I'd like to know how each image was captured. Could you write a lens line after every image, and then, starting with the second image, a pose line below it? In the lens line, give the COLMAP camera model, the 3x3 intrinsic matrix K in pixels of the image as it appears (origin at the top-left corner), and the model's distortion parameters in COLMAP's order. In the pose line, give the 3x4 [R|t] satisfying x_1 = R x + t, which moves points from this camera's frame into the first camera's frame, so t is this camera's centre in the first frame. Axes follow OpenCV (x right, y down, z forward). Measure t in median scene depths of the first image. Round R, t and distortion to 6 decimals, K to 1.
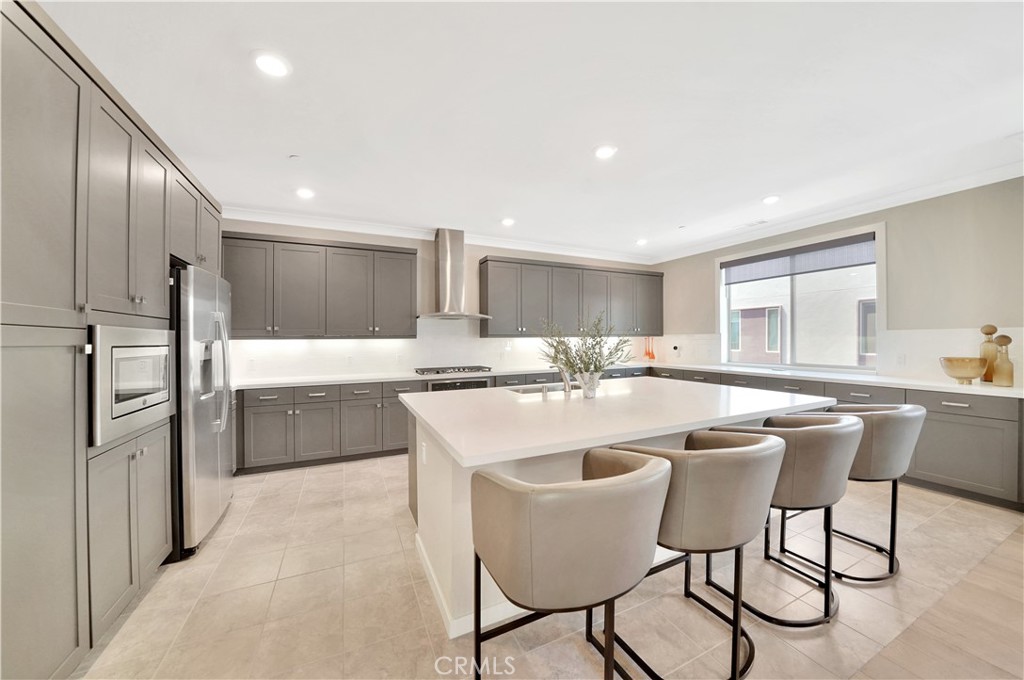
lens RADIAL K [[371.3, 0, 522.1], [0, 371.3, 340.3], [0, 0, 1]] dist [-0.023004, 0.001095]
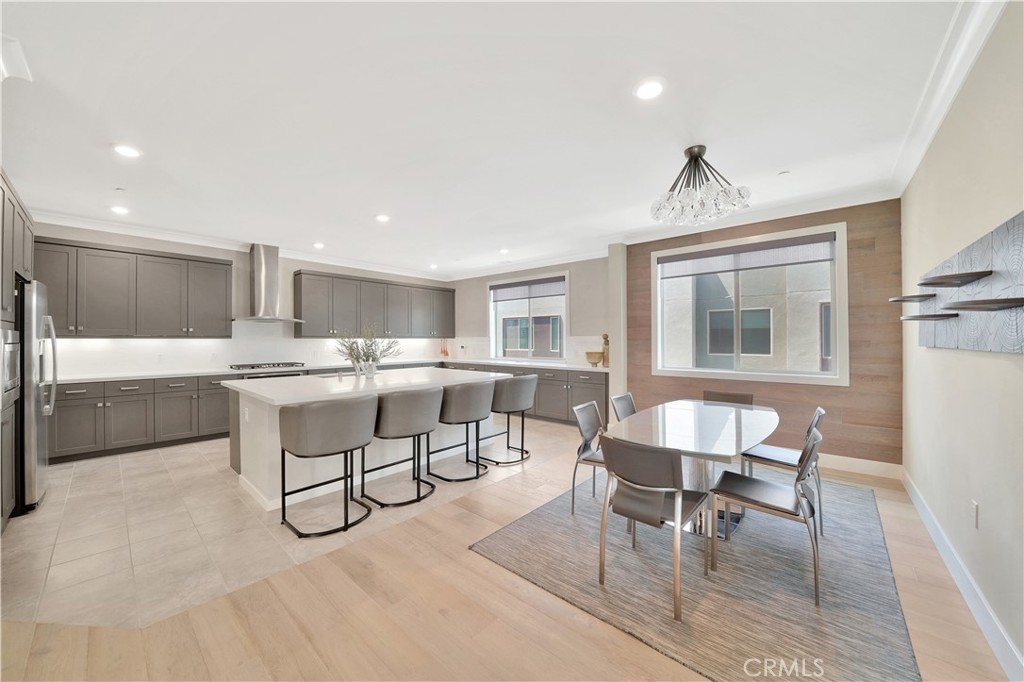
lens RADIAL K [[371.3, 0, 500.8], [0, 371.3, 346.7], [0, 0, 1]] dist [-0.023004, 0.001095]
pose [[0.927972, 0.000641, 0.372650, 0.072980], [-0.006193, 0.999887, 0.013702, -0.000434], [-0.372600, -0.015023, 0.927871, -0.404992]]
